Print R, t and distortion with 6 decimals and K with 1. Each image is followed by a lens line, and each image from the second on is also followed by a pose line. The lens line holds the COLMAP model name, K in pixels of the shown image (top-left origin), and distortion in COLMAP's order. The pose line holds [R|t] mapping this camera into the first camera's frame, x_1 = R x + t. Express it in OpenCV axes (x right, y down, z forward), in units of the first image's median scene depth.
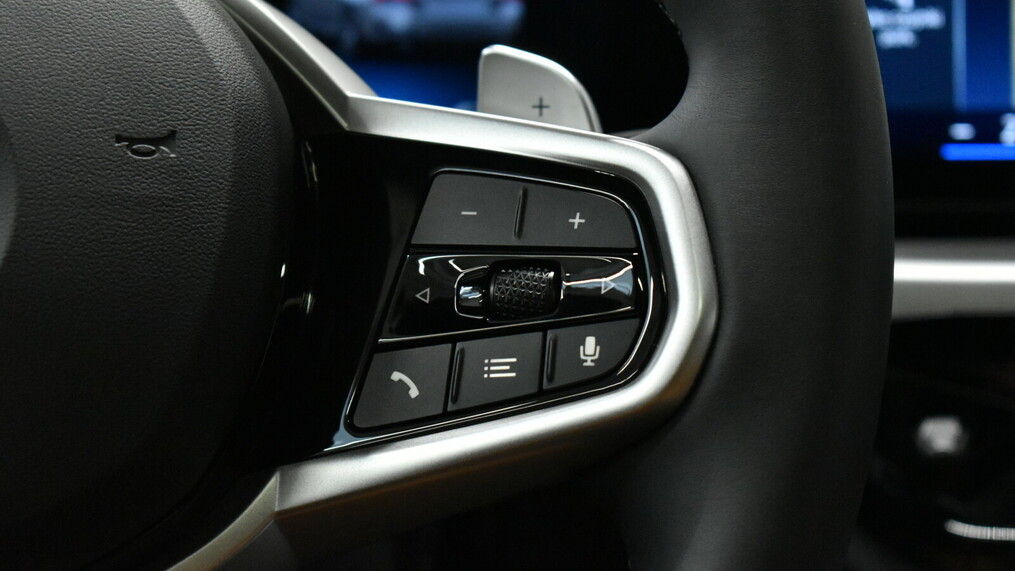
lens RADIAL K [[2192.0, 0, 502.1], [0, 2192.0, 283.2], [0, 0, 1]] dist [0.161984, 0.000000]
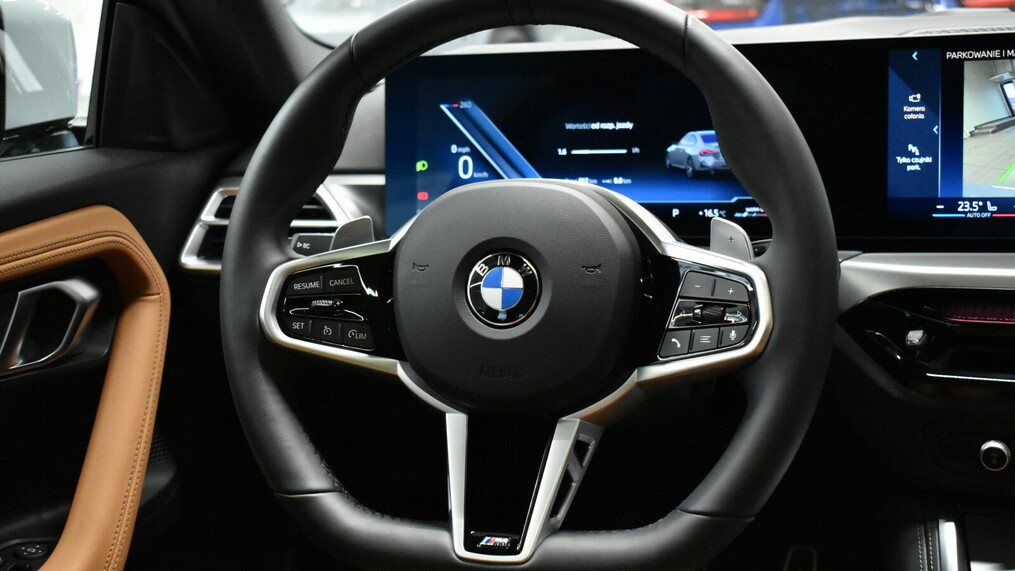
lens RADIAL K [[1372.8, 0, 511.7], [0, 1372.8, 277.0], [0, 0, 1]] dist [-0.010324, 0.000000]
pose [[0.960638, 0.000953, -0.277801, 0.270125], [0.030135, 0.993736, 0.107615, -0.260890], [0.276163, -0.111751, 0.954592, -0.896789]]
